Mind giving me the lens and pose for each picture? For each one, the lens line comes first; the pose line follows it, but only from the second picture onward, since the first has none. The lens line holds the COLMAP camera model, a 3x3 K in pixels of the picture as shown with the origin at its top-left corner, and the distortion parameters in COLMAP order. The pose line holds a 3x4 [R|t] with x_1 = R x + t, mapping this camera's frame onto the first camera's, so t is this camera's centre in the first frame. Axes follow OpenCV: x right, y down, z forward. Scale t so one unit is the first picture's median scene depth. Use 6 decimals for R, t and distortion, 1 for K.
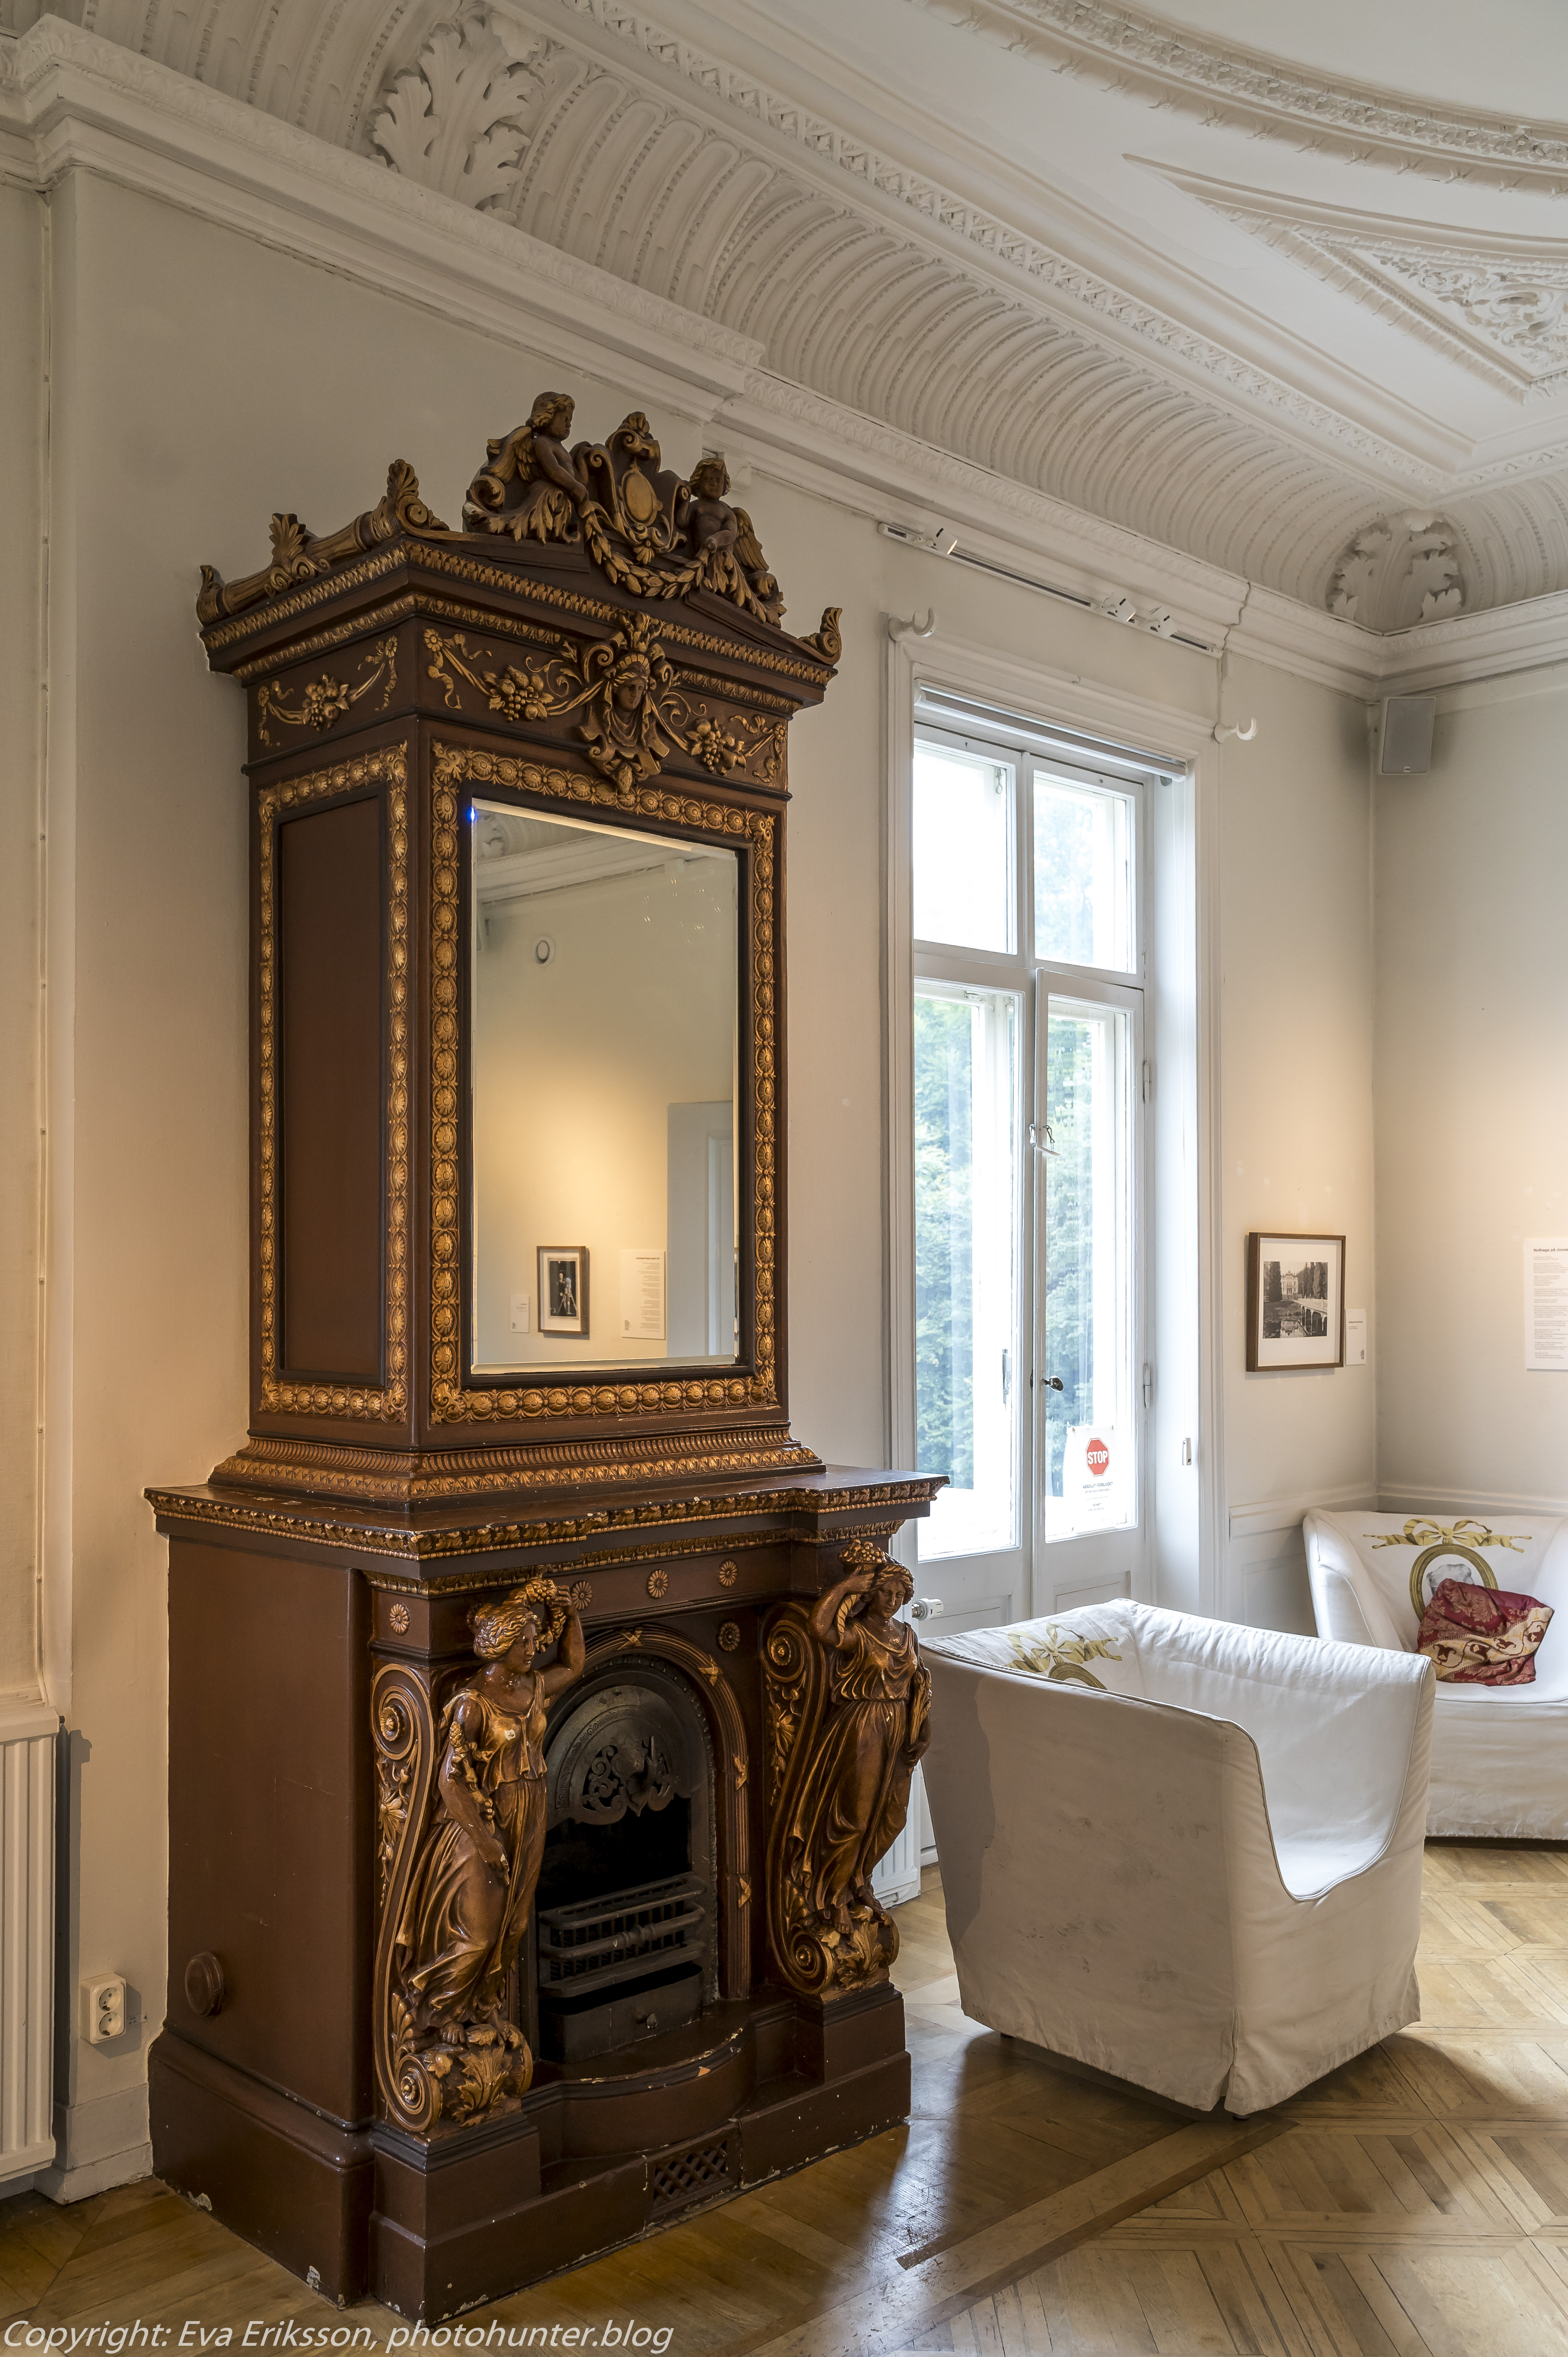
lens RADIAL K [[1995.4, 0, 784.4], [0, 1995.4, 1182.3], [0, 0, 1]] dist [0.002210, -0.001755]
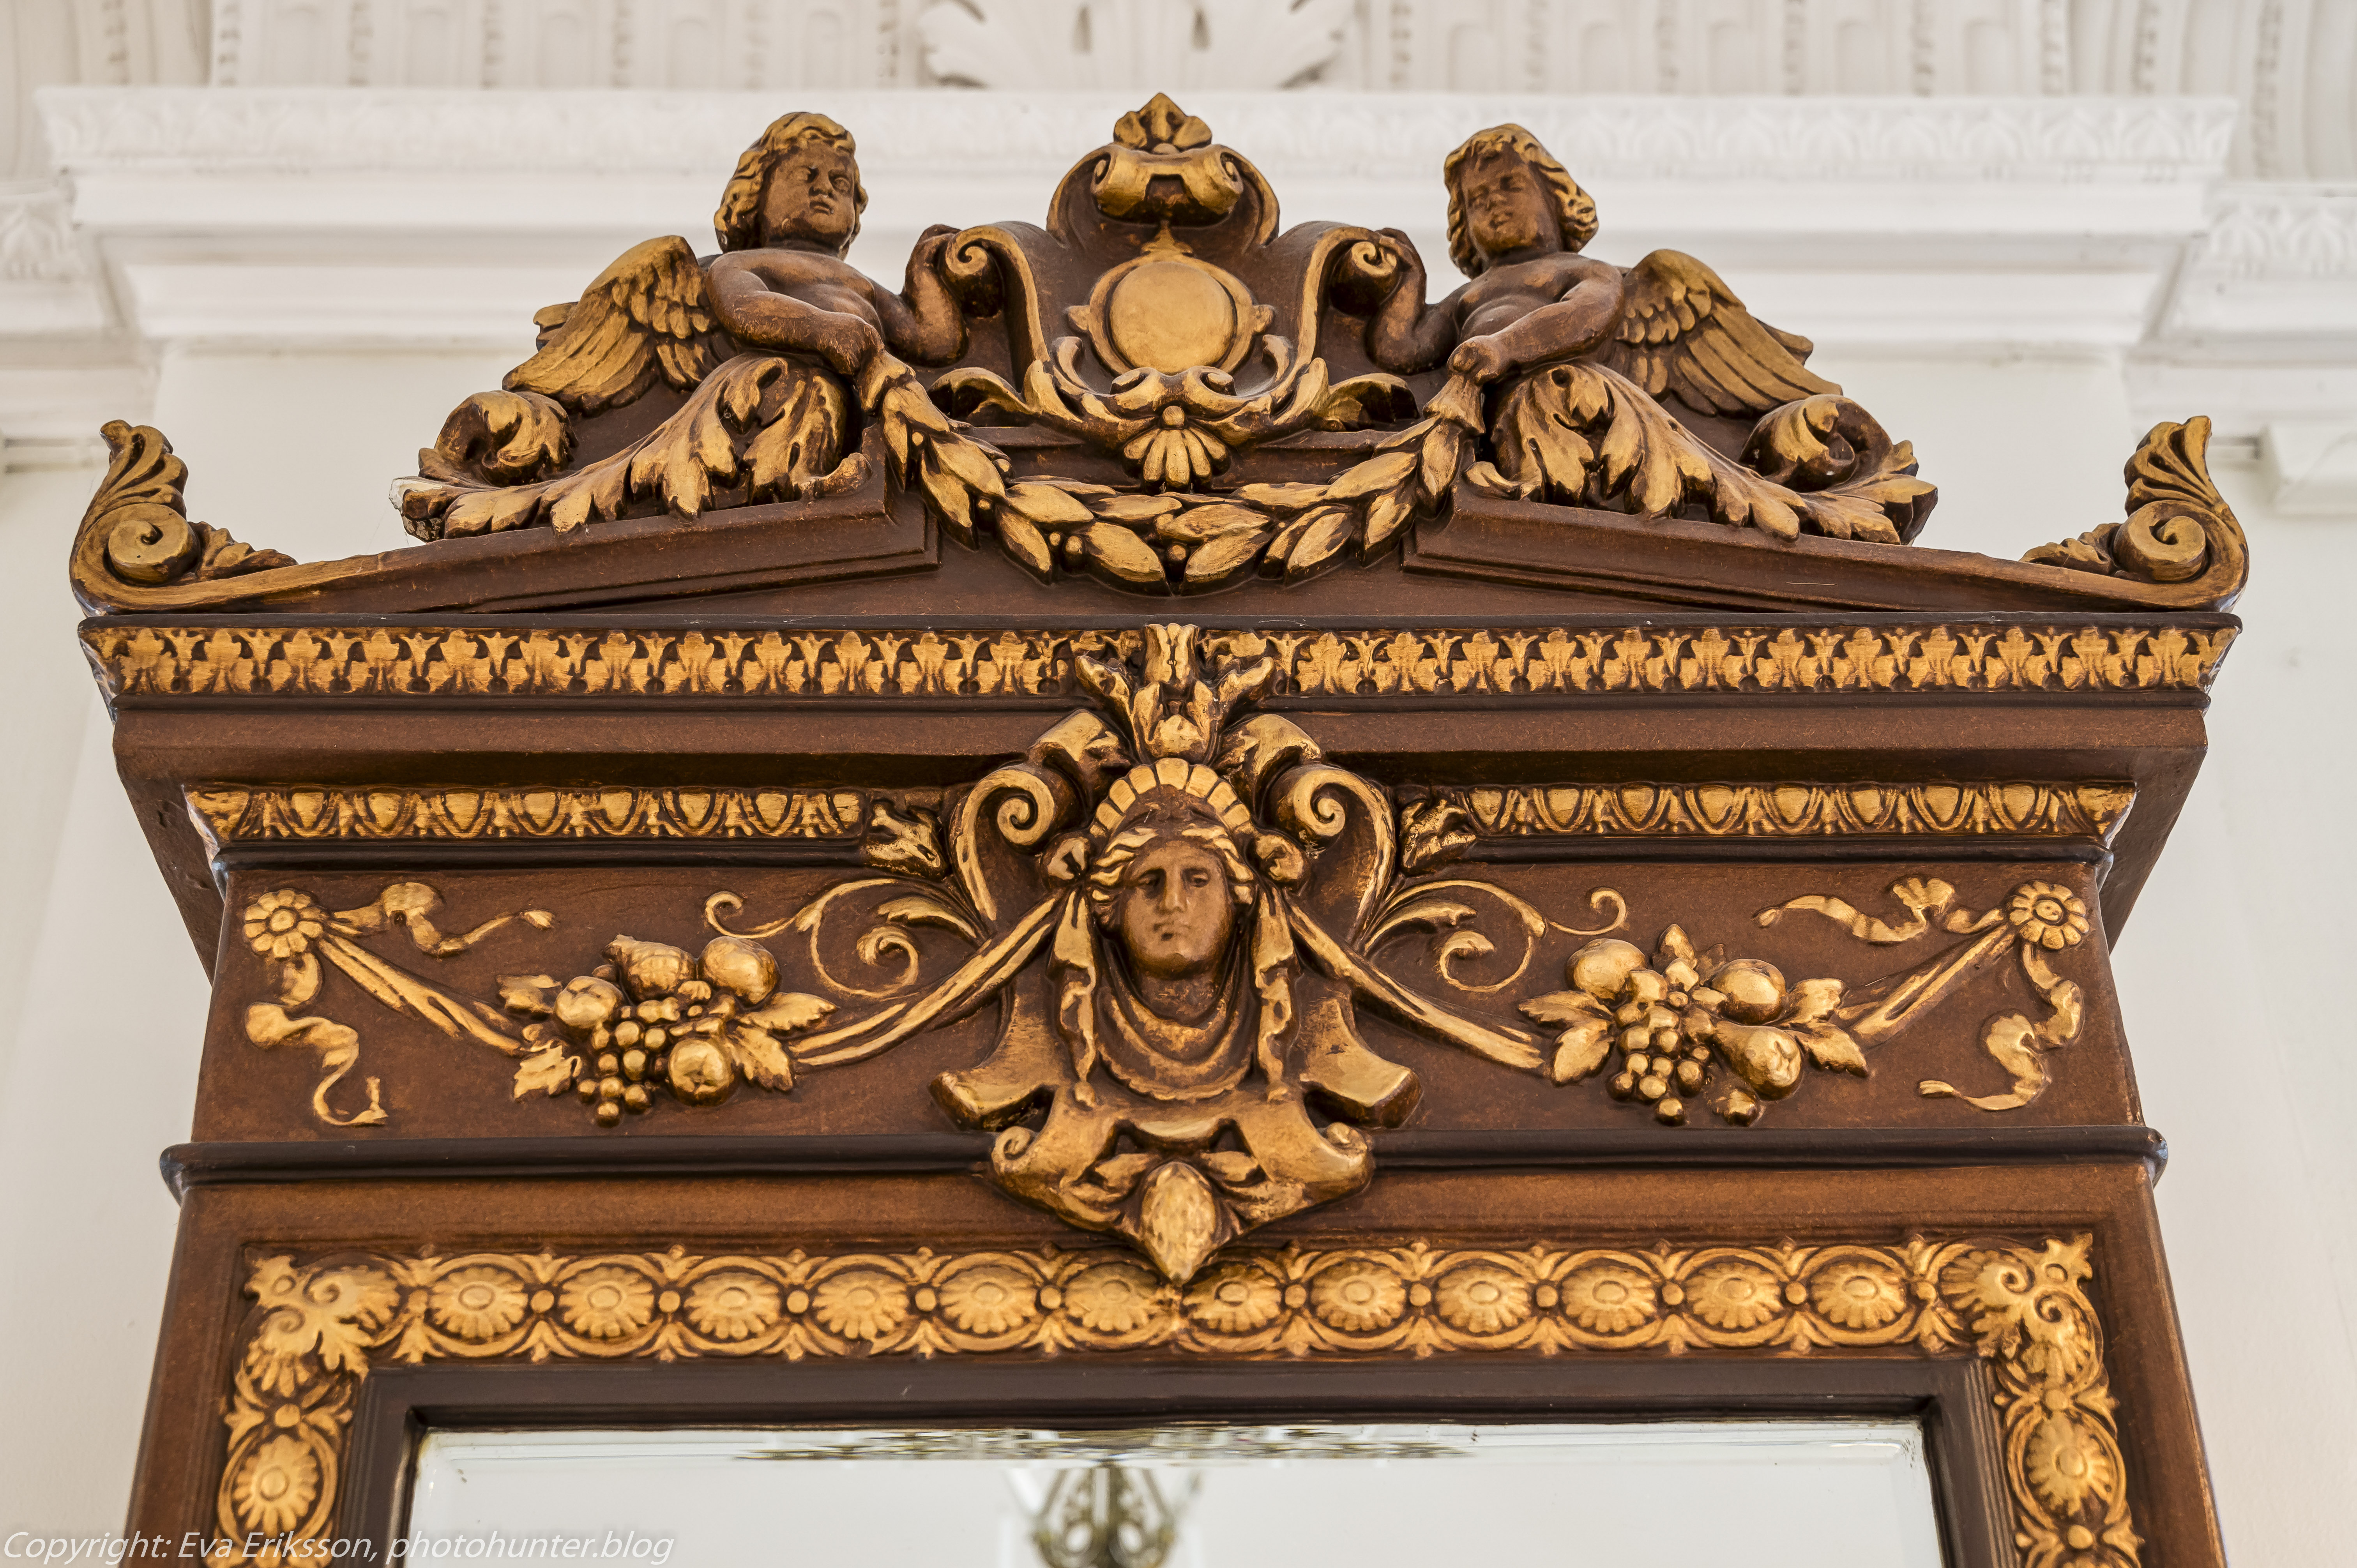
lens RADIAL K [[3225.8, 0, 1176.8], [0, 3225.8, 788.3], [0, 0, 1]] dist [0.012669, 0.000000]
pose [[0.712342, -0.407296, -0.571559, 0.167347], [0.044070, 0.838731, -0.542760, -0.033583], [0.700448, 0.361442, 0.615412, 0.744686]]
